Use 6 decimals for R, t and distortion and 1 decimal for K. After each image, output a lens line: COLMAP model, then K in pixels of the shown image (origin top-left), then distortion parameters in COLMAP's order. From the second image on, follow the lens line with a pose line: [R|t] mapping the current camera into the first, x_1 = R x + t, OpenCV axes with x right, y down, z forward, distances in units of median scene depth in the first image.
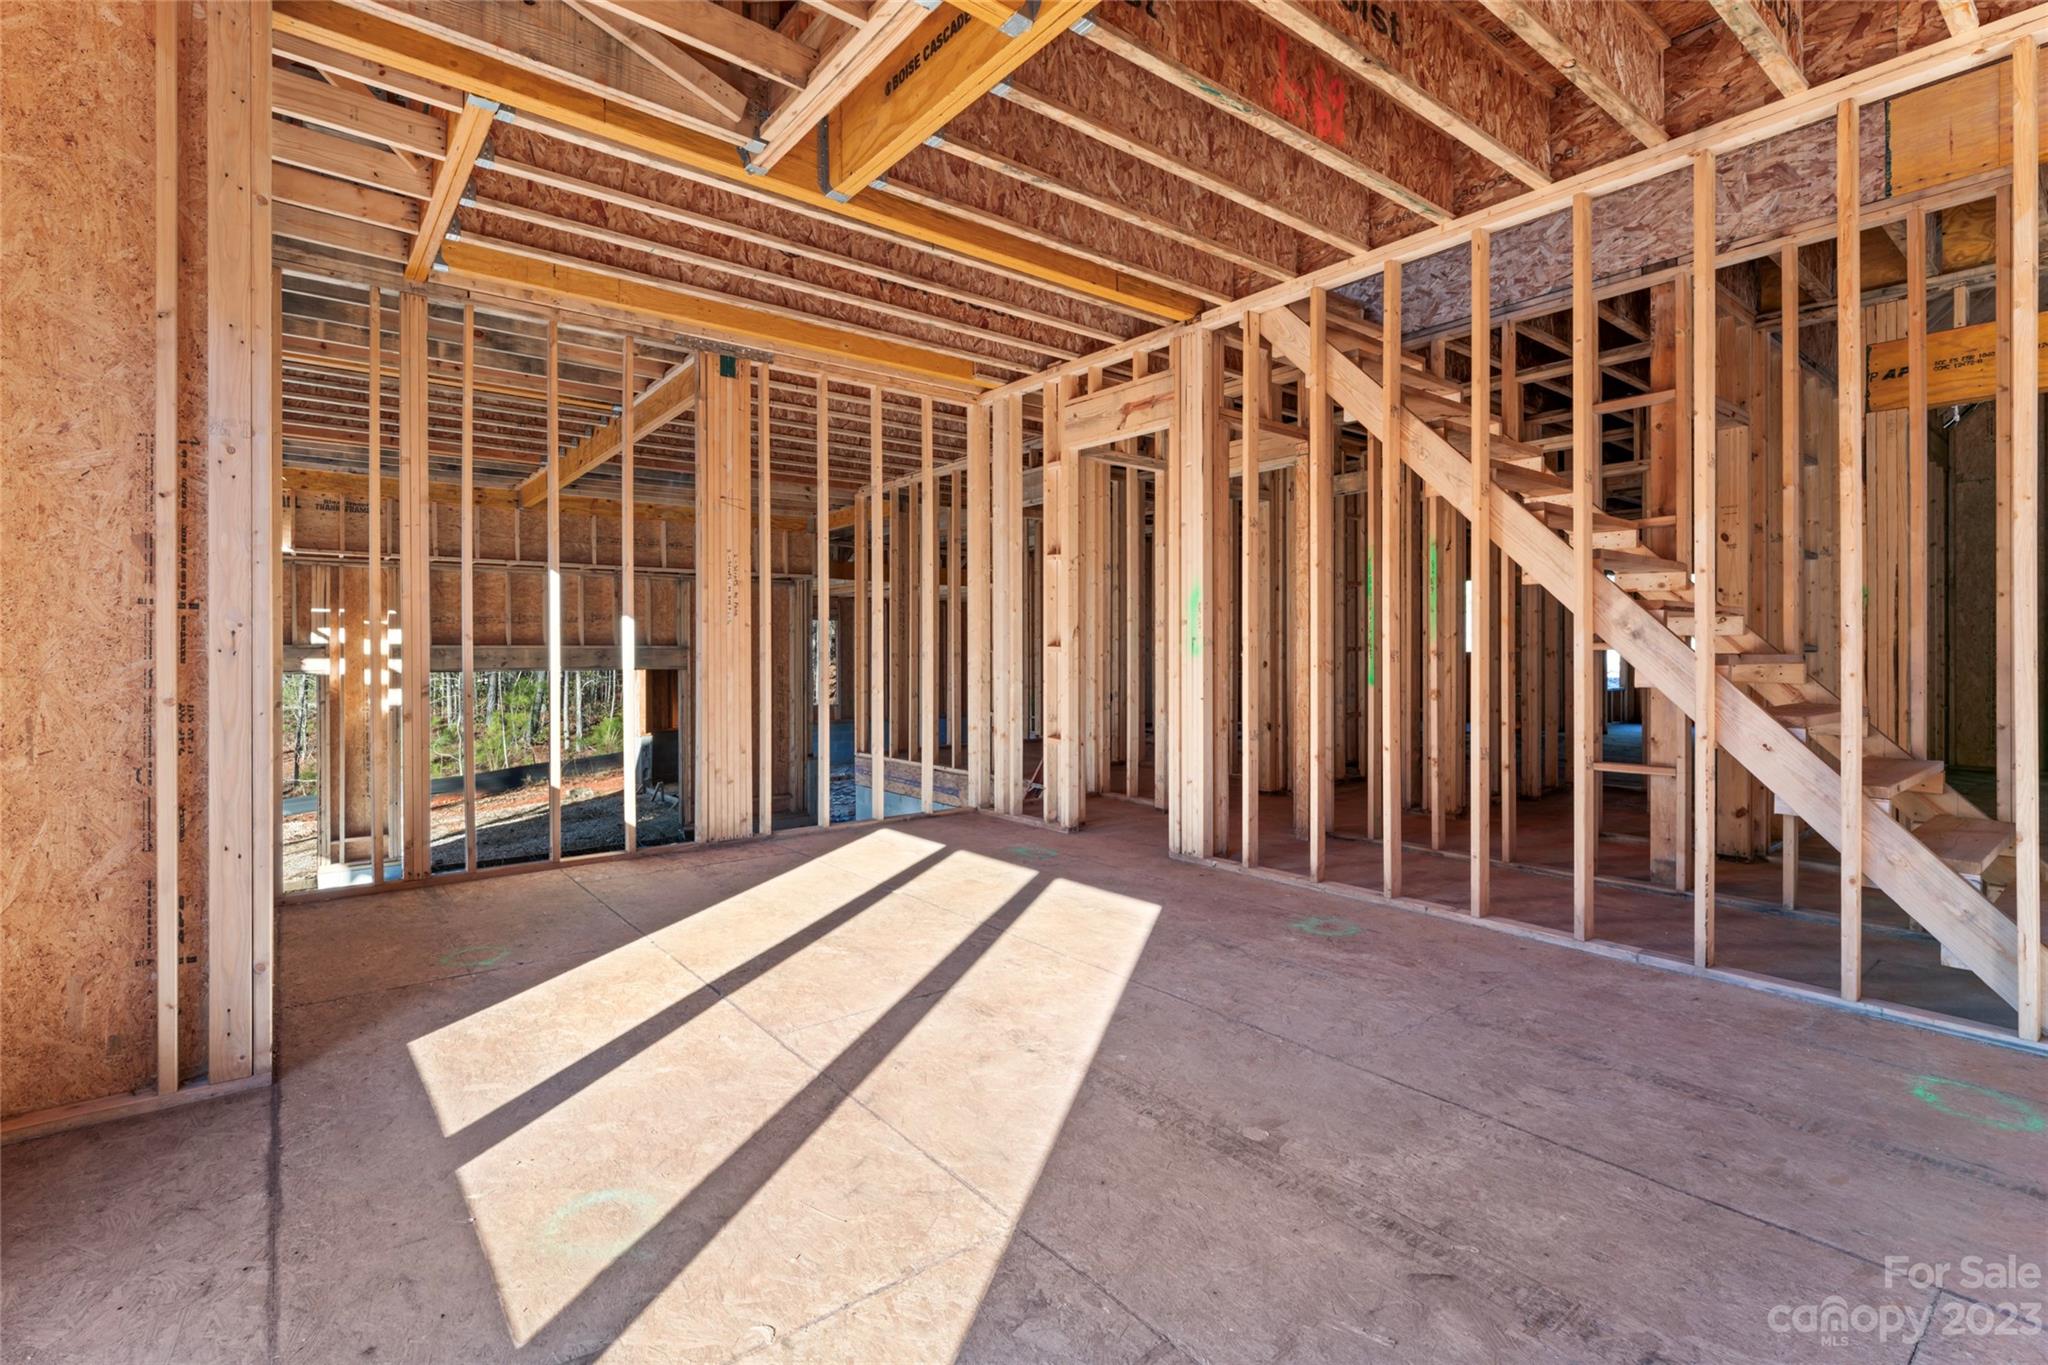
lens RADIAL K [[931.5, 0, 1018.5], [0, 931.5, 657.1], [0, 0, 1]] dist [-0.004283, 0.001057]
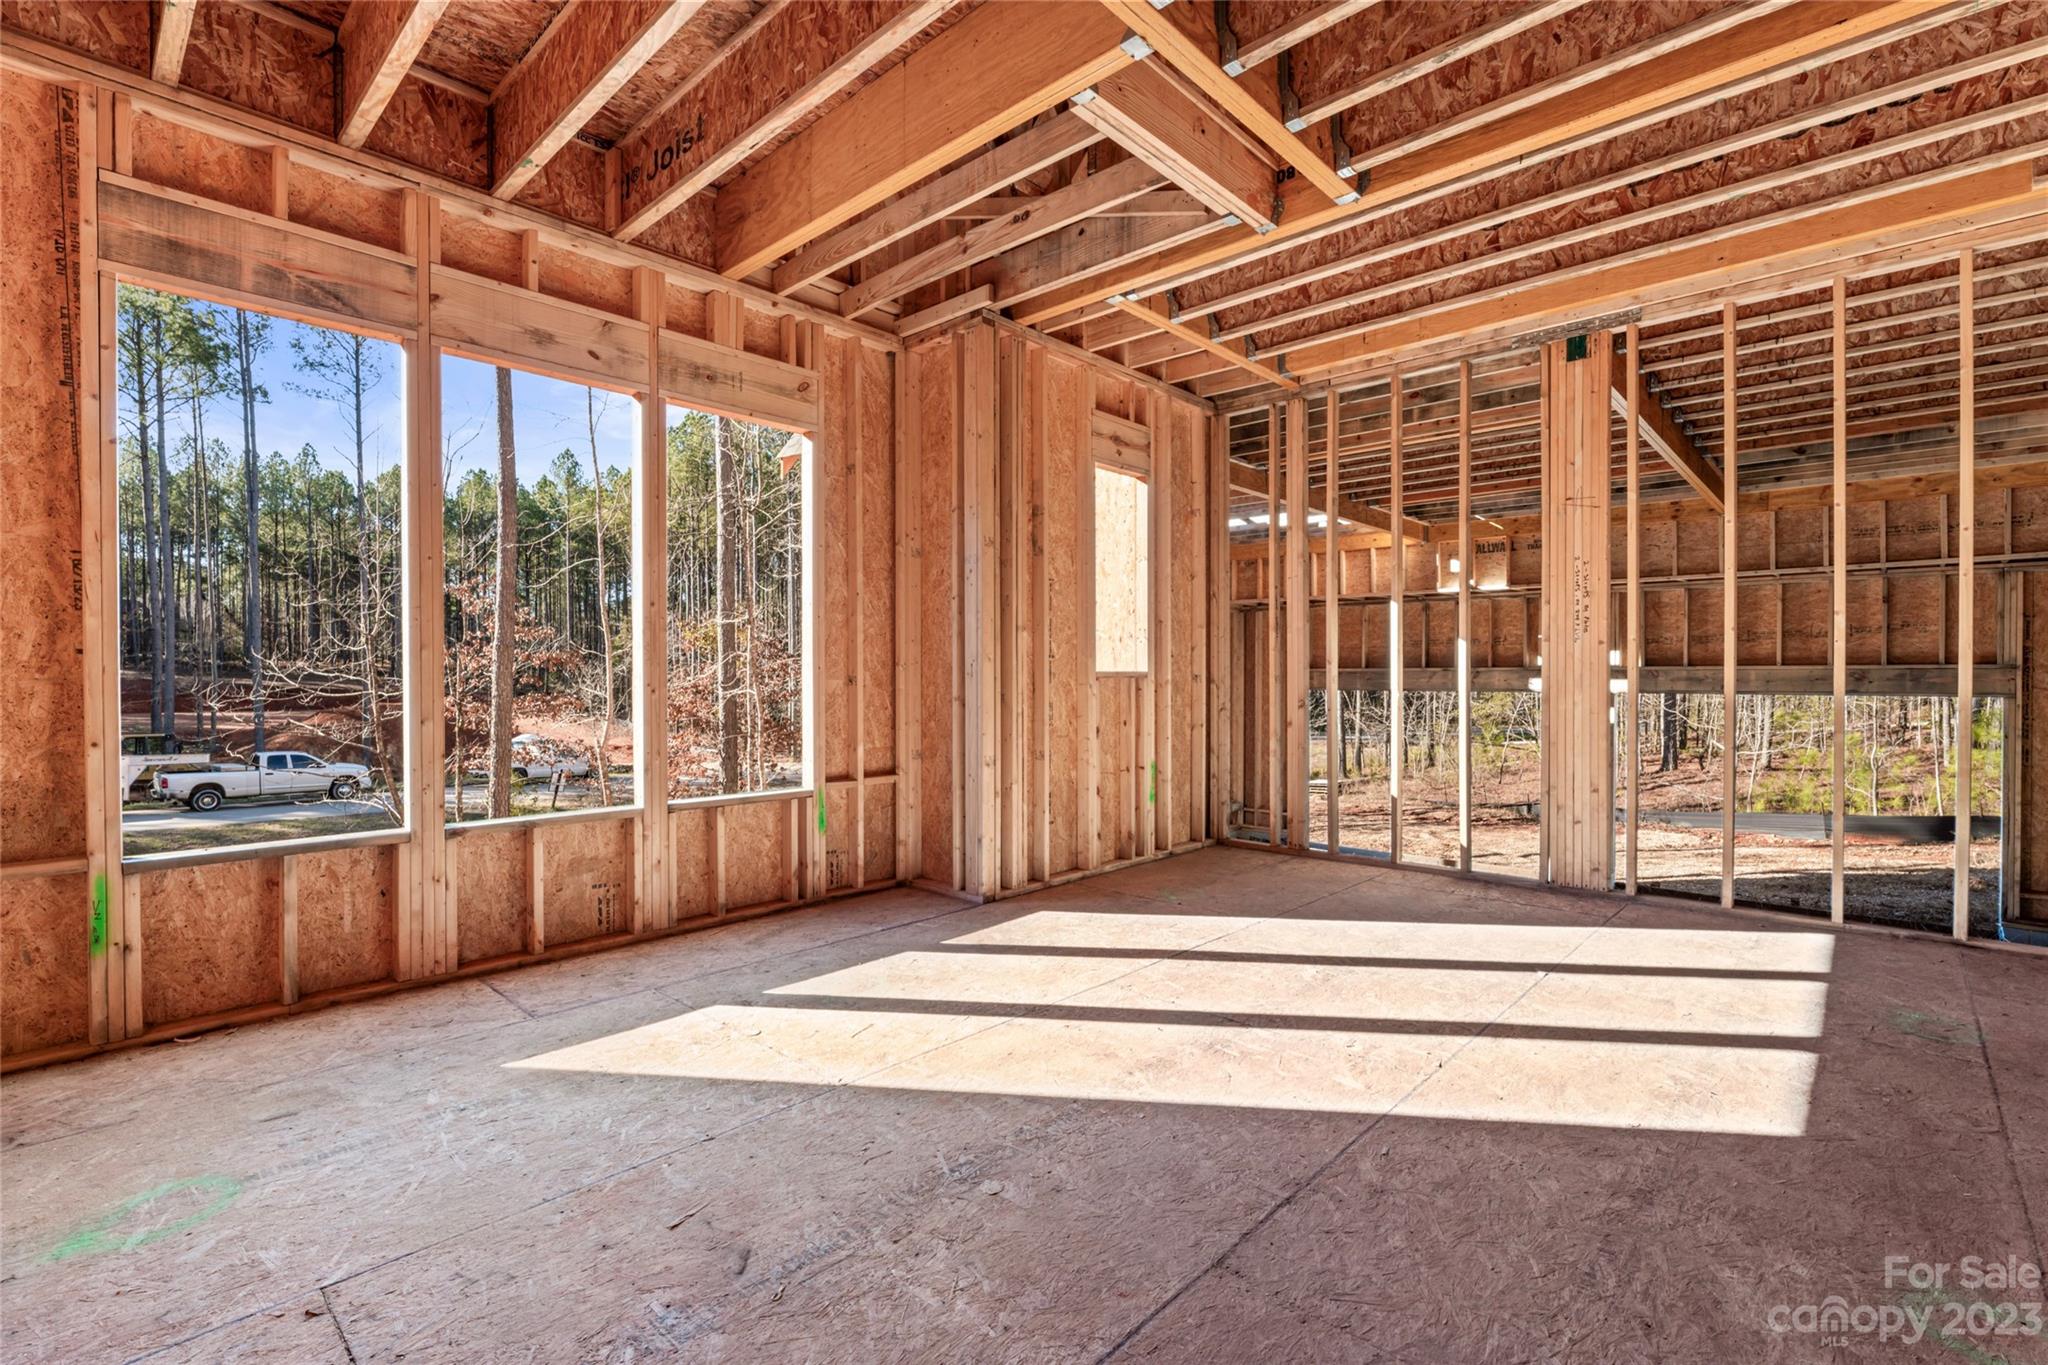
lens RADIAL K [[931.5, 0, 1035.6], [0, 931.5, 680.4], [0, 0, 1]] dist [-0.004283, 0.001057]
pose [[0.149902, 0.007024, -0.988676, 0.625166], [-0.005078, 0.999967, 0.006334, -0.002680], [0.988688, 0.004071, 0.149932, 0.476202]]
